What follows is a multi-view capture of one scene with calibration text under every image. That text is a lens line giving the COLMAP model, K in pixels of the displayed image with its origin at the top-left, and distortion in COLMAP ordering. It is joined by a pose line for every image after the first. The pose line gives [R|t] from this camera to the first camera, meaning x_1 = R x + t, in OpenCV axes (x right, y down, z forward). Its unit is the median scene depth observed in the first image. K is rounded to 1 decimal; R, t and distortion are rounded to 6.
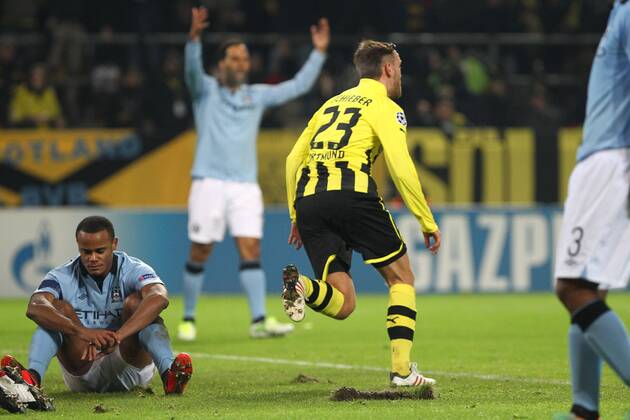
lens RADIAL K [[3571.5, 0, 312.7], [0, 3571.5, 209.6], [0, 0, 1]] dist [-0.116003, 0.000000]
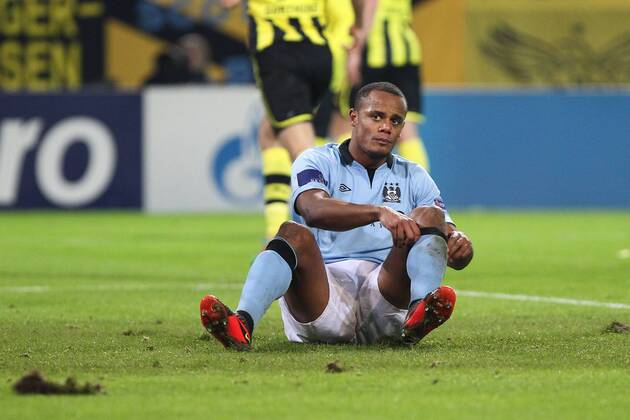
lens RADIAL K [[3571.5, 0, 314.6], [0, 3571.5, 210.2], [0, 0, 1]] dist [-0.116003, 0.000000]
pose [[0.998461, 0.009265, -0.054671, -0.024591], [-0.008269, 0.999796, 0.018419, 0.011158], [0.054831, -0.017939, 0.998335, 0.283430]]
